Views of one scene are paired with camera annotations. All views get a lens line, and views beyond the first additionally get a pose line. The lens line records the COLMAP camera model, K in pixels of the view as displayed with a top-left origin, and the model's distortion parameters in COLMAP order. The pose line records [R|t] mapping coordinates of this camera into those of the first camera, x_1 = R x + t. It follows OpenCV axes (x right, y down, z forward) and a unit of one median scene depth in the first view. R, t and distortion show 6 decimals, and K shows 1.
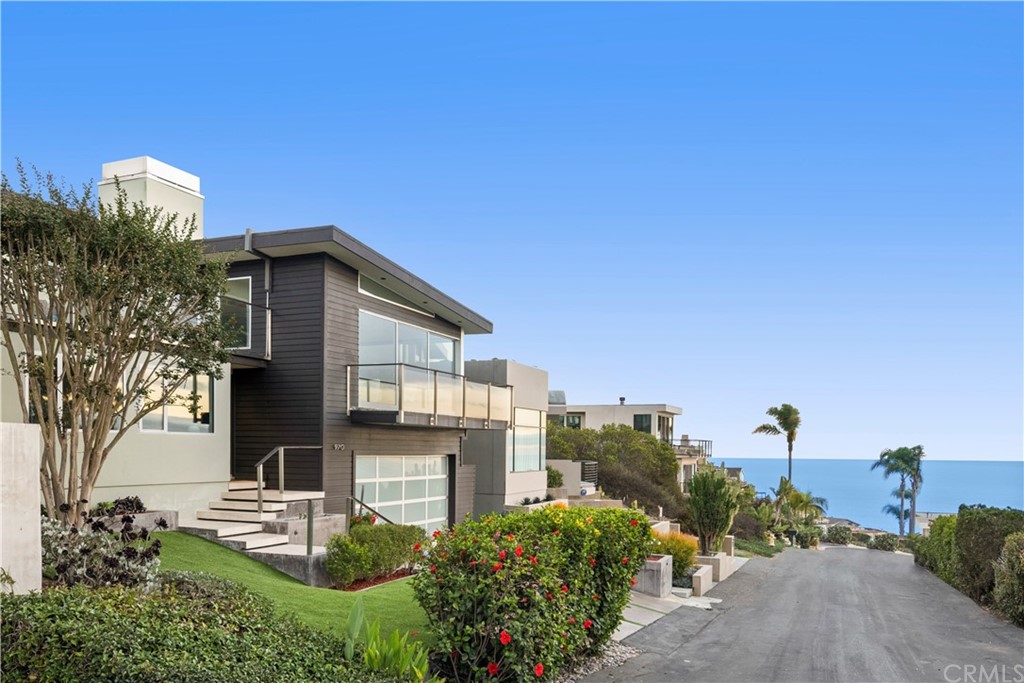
lens RADIAL K [[841.9, 0, 512.0], [0, 841.9, 341.5], [0, 0, 1]] dist [0.000354, 0.000294]
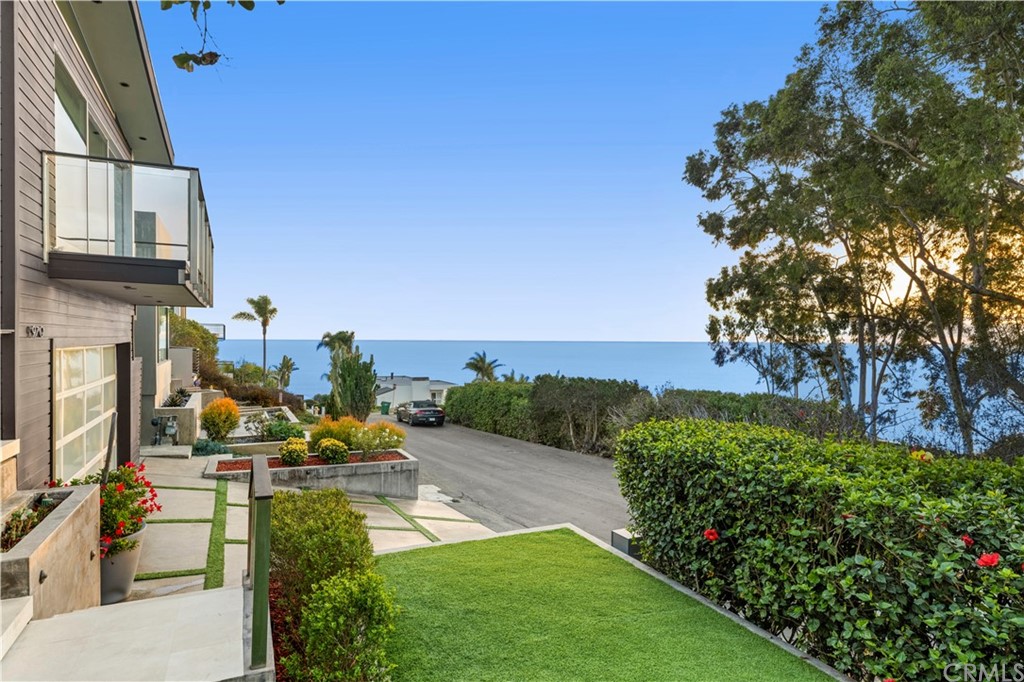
lens RADIAL K [[595.7, 0, 511.4], [0, 595.7, 336.3], [0, 0, 1]] dist [0.001996, -0.030045]
pose [[0.674721, -0.000960, 0.738072, -0.213395], [-0.097801, 0.991065, 0.090695, 0.060995], [-0.731564, -0.133378, 0.668598, 0.496825]]
